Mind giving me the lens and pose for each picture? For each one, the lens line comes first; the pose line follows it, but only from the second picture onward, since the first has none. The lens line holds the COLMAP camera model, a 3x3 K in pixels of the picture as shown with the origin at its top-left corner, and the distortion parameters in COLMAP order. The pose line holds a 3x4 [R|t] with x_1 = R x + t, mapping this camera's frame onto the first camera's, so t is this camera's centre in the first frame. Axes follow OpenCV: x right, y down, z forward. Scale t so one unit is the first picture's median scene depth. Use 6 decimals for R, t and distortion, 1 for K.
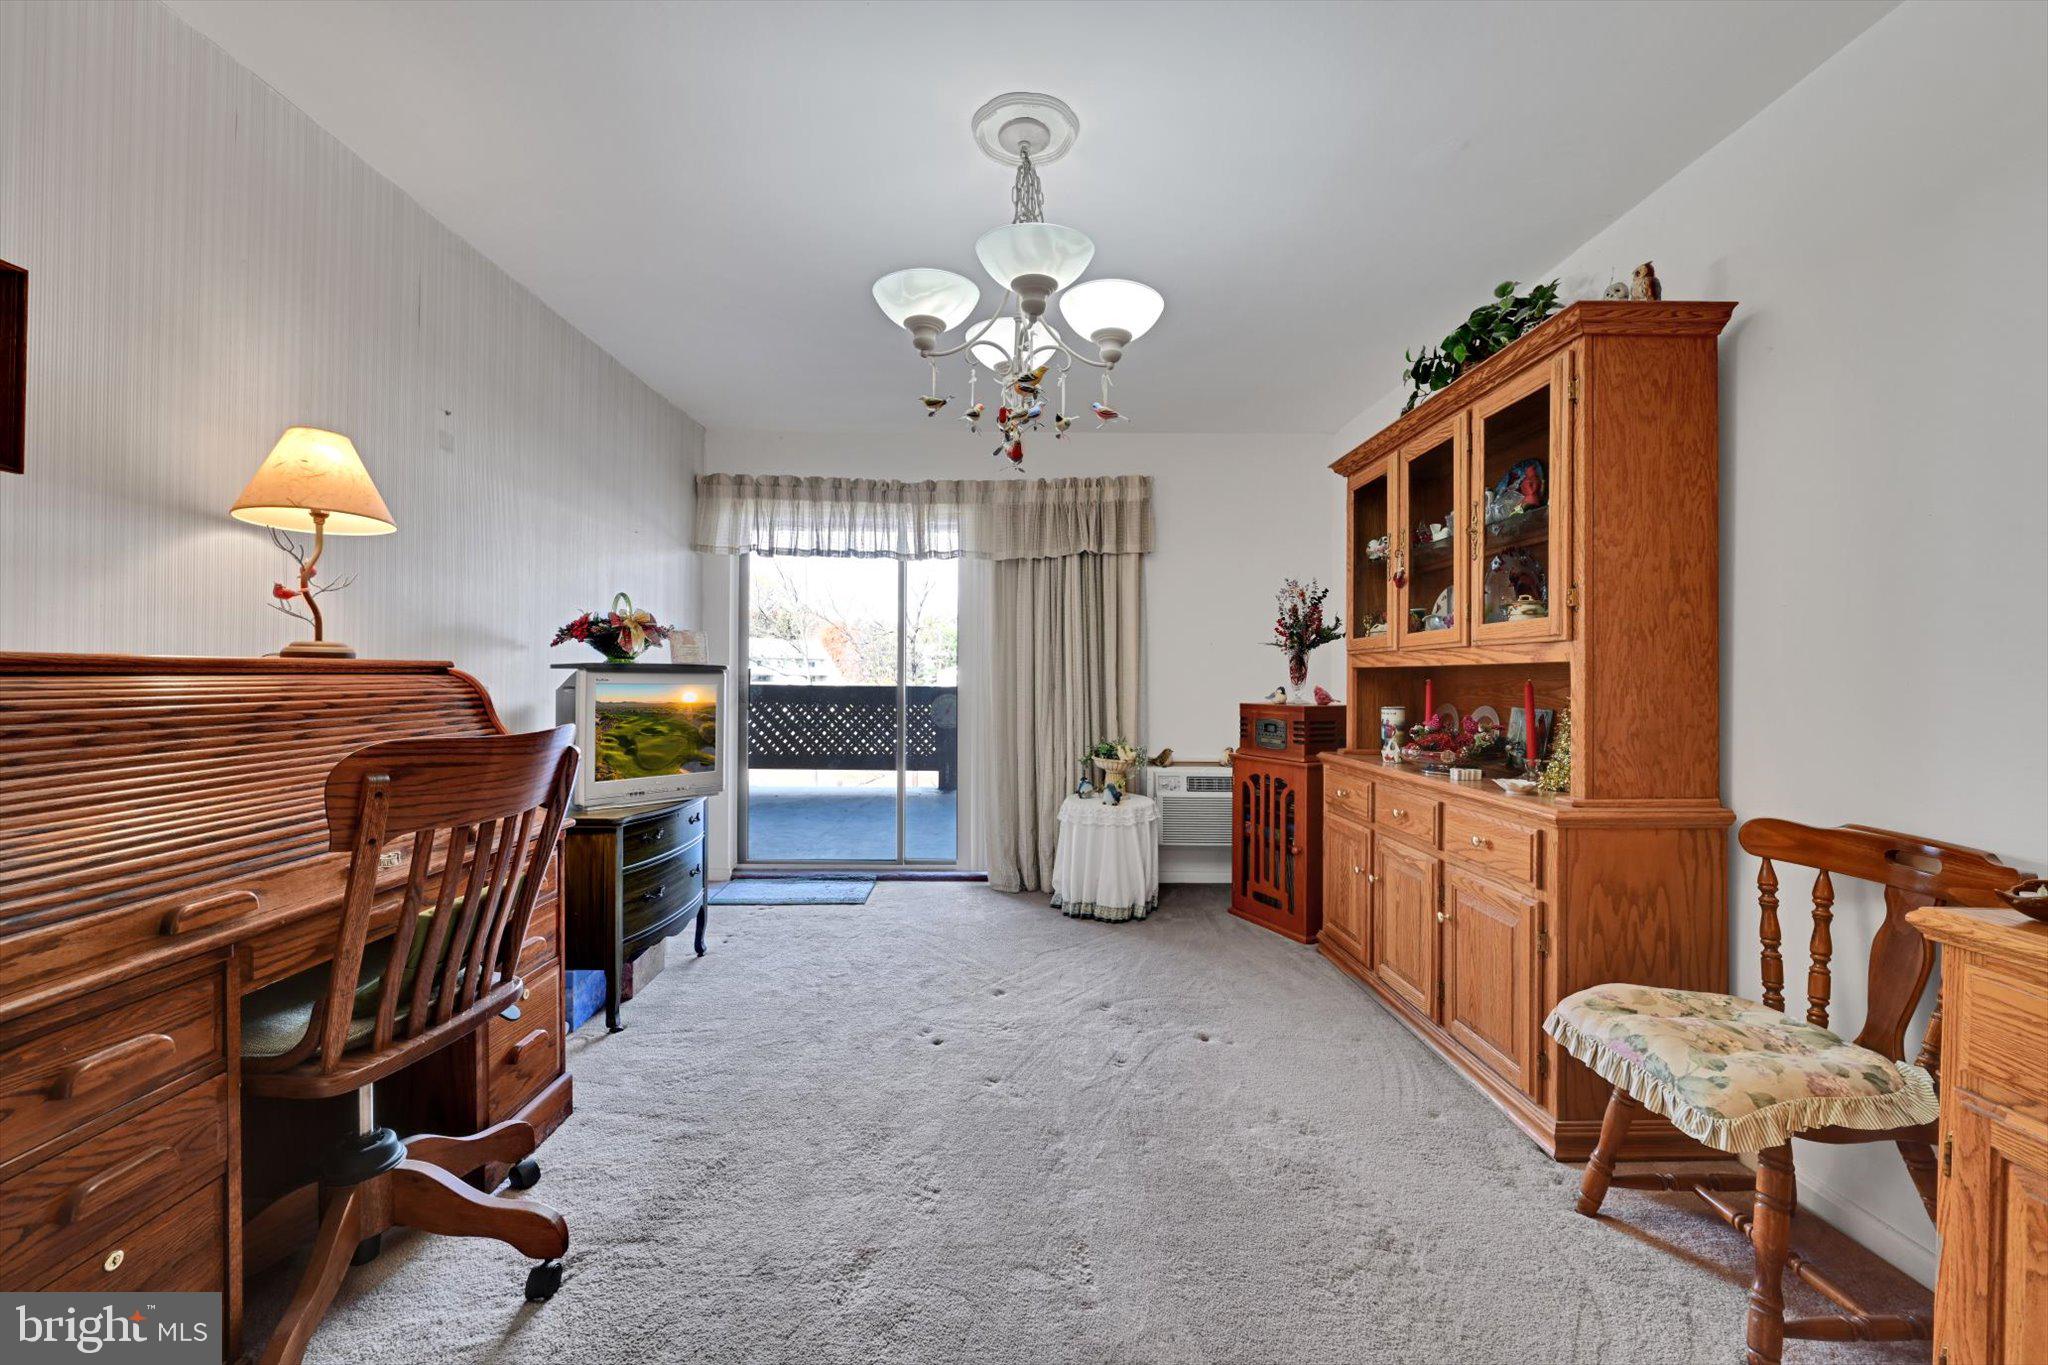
lens RADIAL K [[801.0, 0, 1023.6], [0, 801.0, 673.9], [0, 0, 1]] dist [-0.003418, -0.000492]
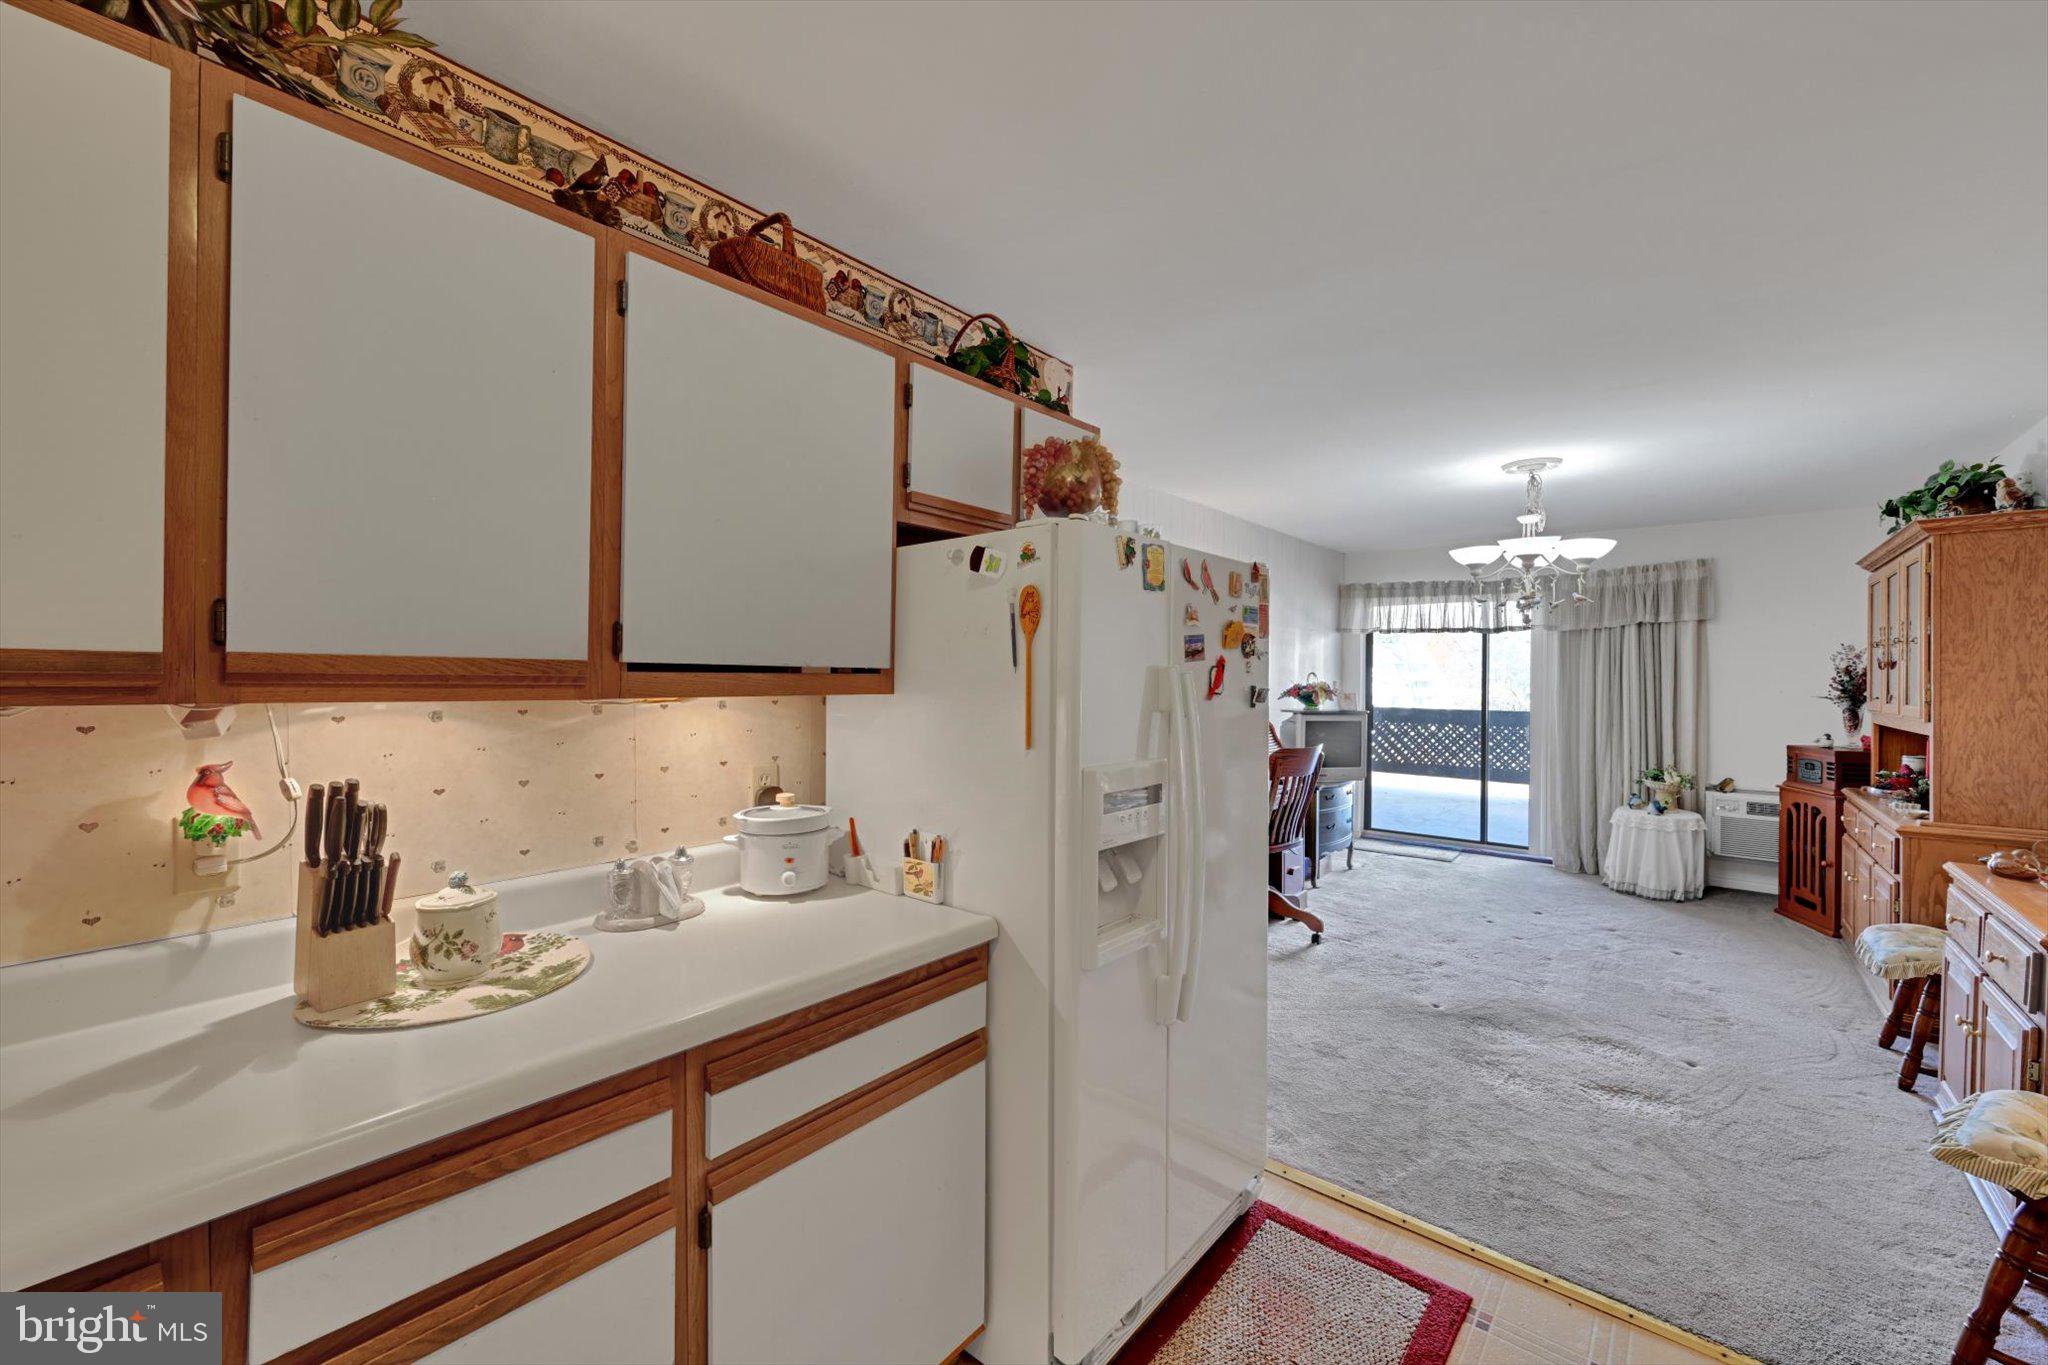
lens RADIAL K [[801.0, 0, 1021.0], [0, 801.0, 683.5], [0, 0, 1]] dist [-0.003418, -0.000492]
pose [[0.755626, 0.006056, -0.654976, 0.178573], [-0.001736, 0.999972, 0.007244, -0.064776], [0.655001, -0.004337, 0.755615, -0.701628]]
